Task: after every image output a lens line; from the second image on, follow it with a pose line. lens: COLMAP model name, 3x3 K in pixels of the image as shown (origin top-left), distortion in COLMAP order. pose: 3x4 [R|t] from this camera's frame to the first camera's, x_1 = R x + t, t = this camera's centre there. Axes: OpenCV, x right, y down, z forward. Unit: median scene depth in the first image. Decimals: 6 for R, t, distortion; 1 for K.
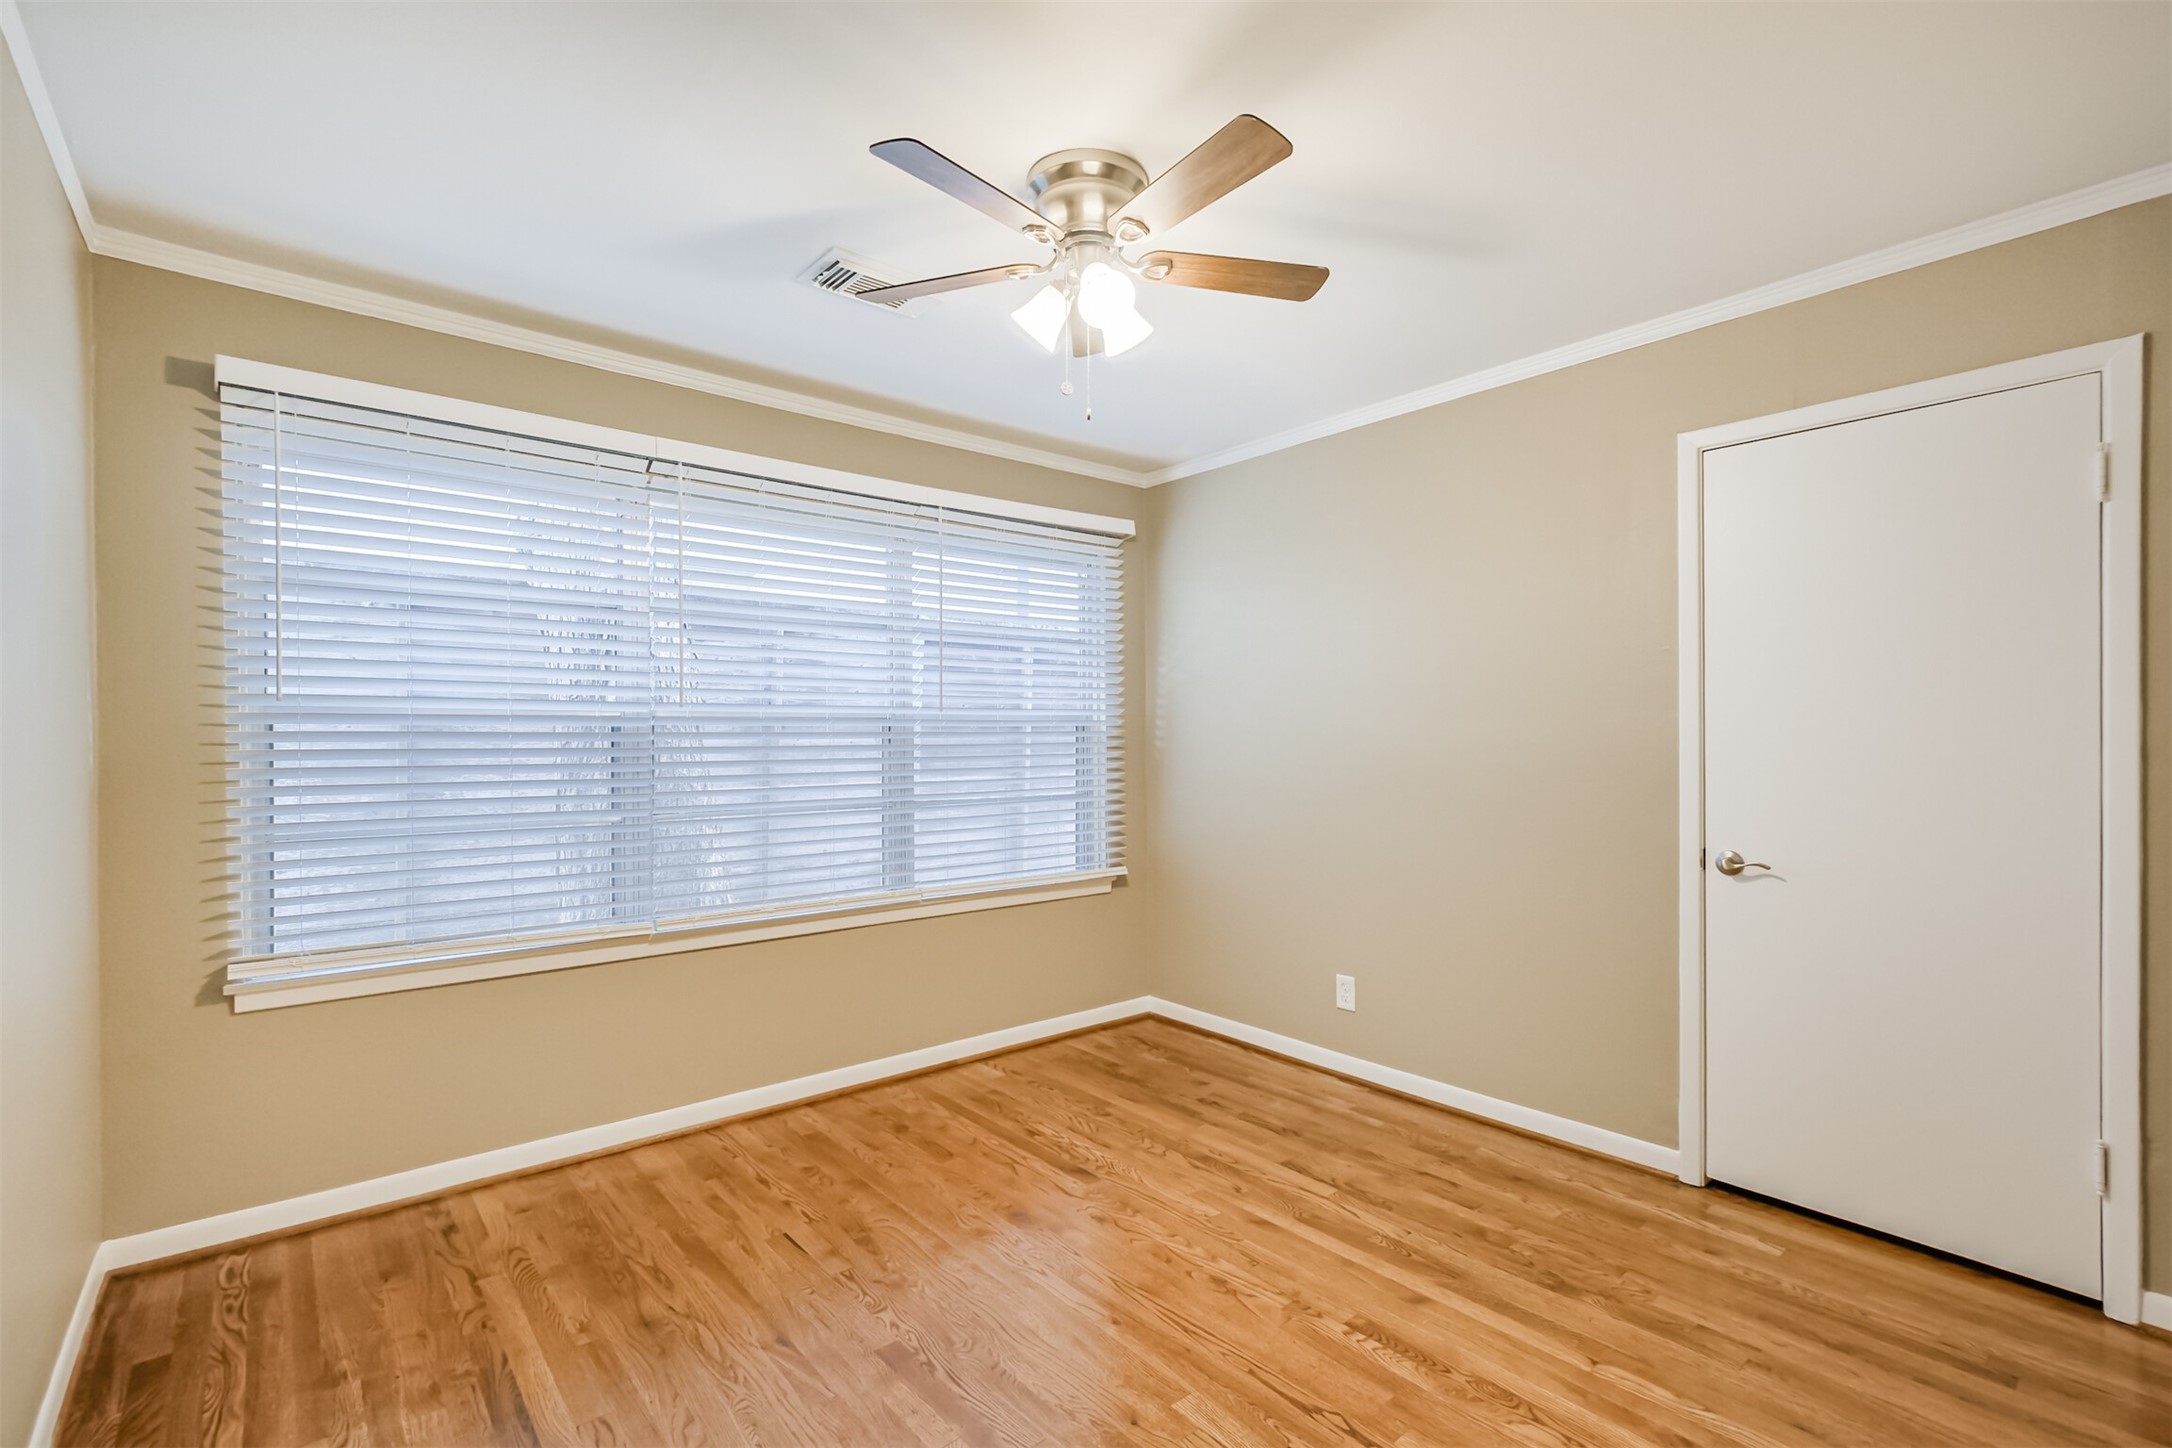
lens RADIAL K [[961.2, 0, 1086.0], [0, 961.2, 724.0], [0, 0, 1]] dist [0.000498, 0.000136]
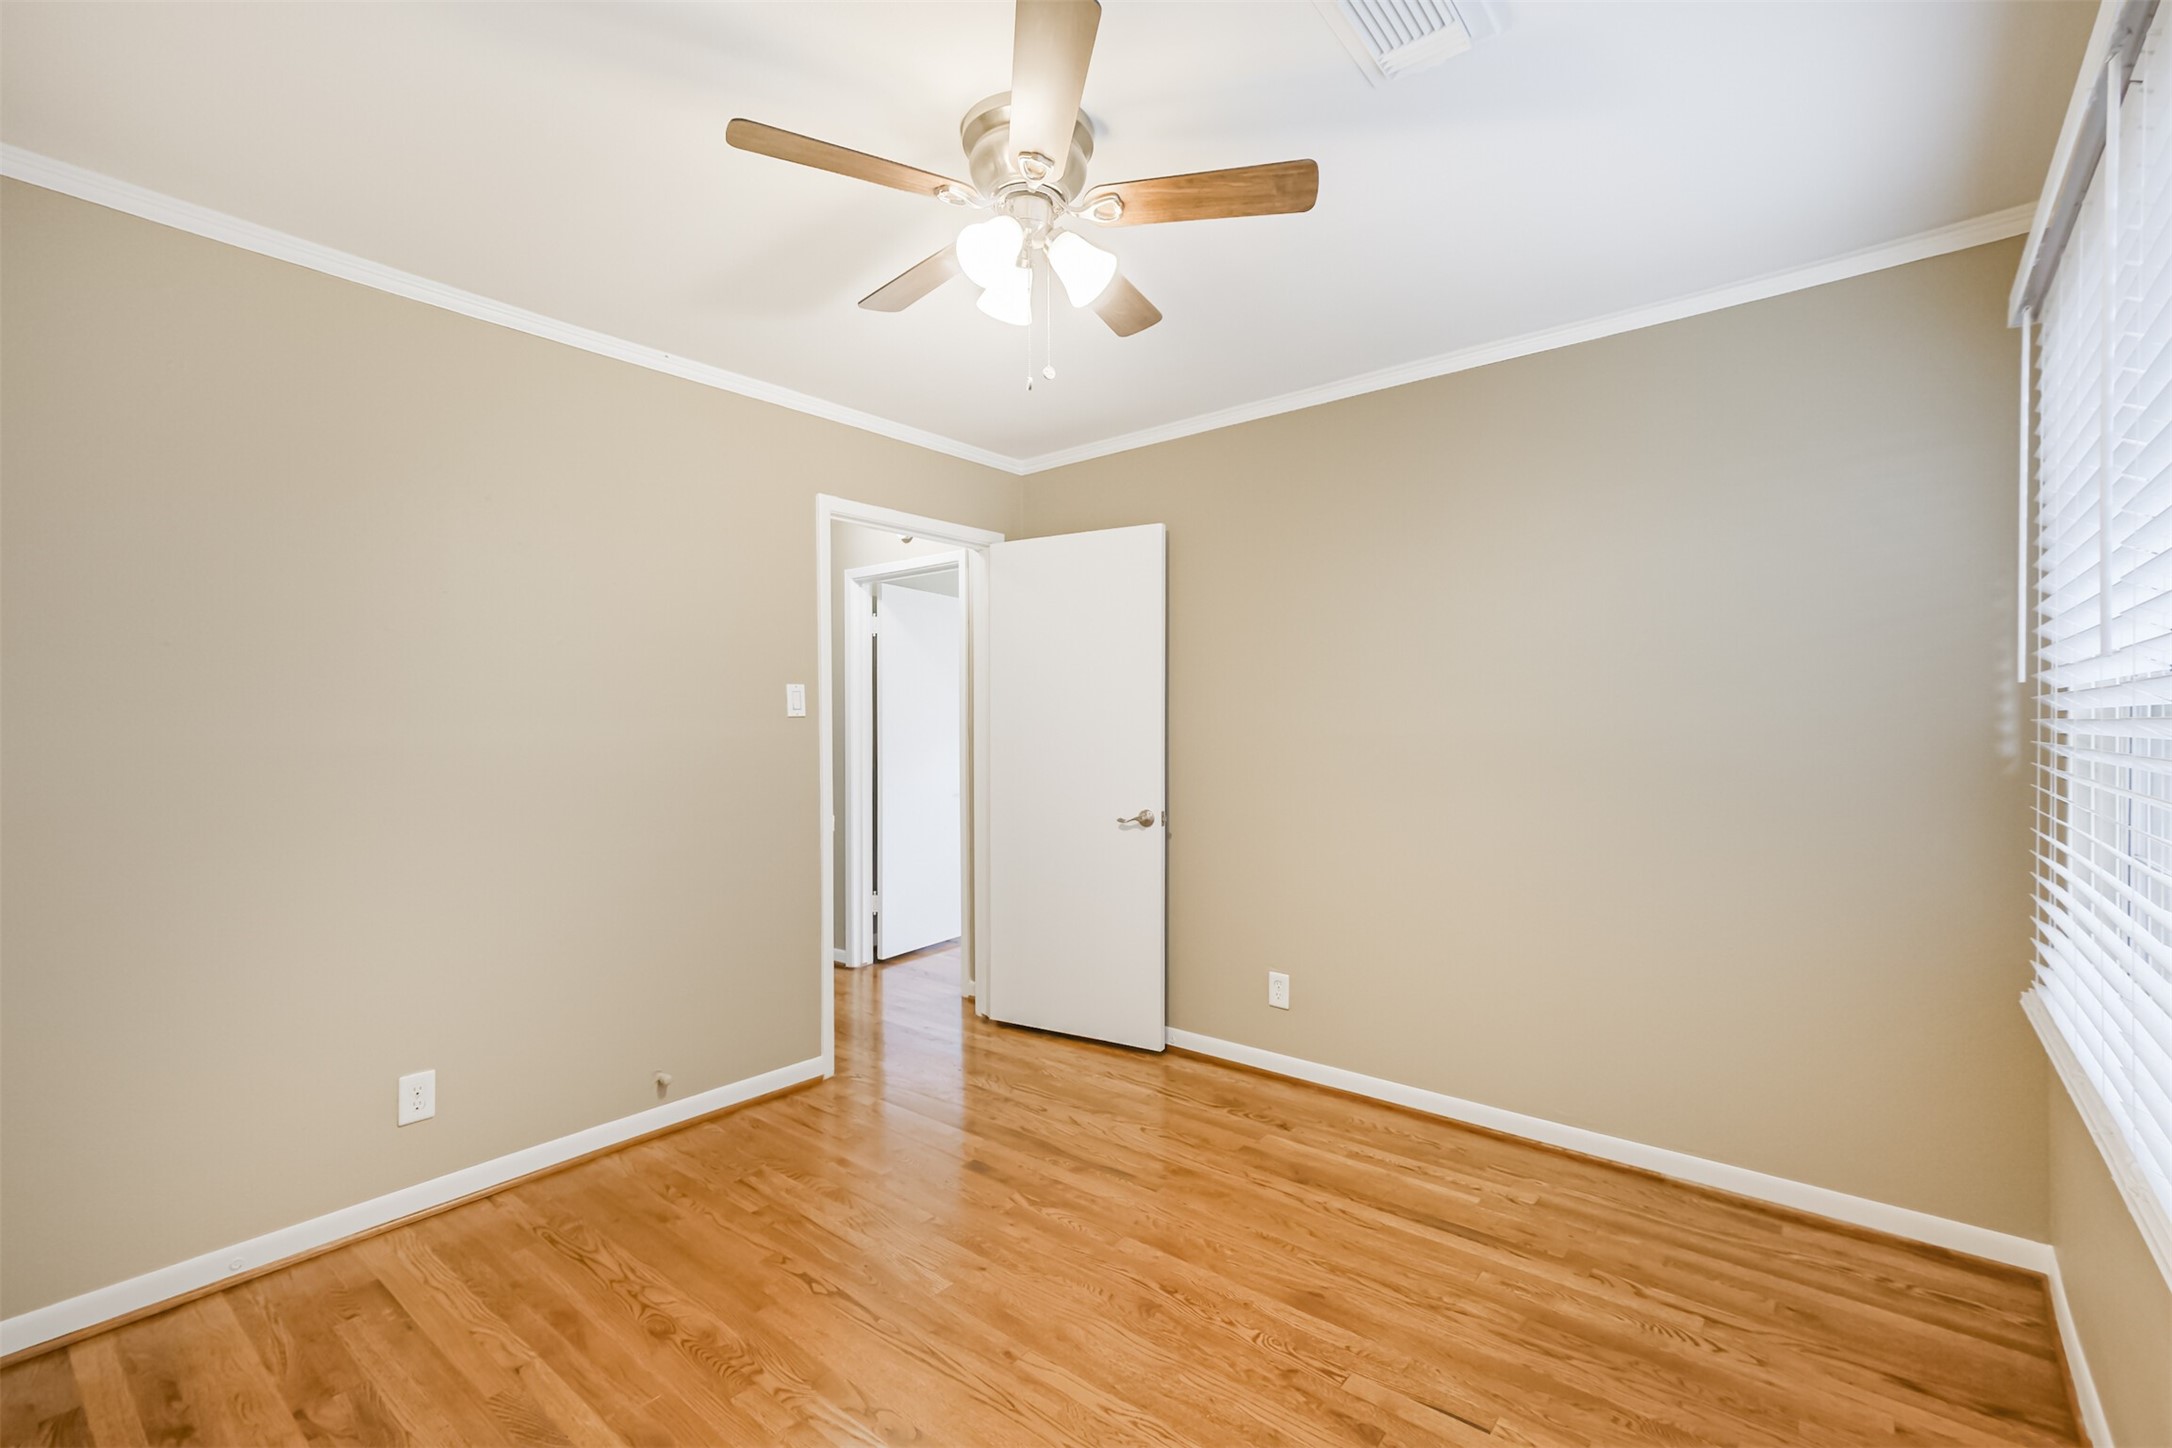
lens RADIAL K [[961.2, 0, 1086.0], [0, 961.2, 724.0], [0, 0, 1]] dist [0.000498, 0.000136]
pose [[-0.983489, 0.006368, -0.180856, 0.117334], [0.007670, 0.999949, -0.006499, 0.011879], [0.180805, -0.007779, -0.983488, 1.876065]]
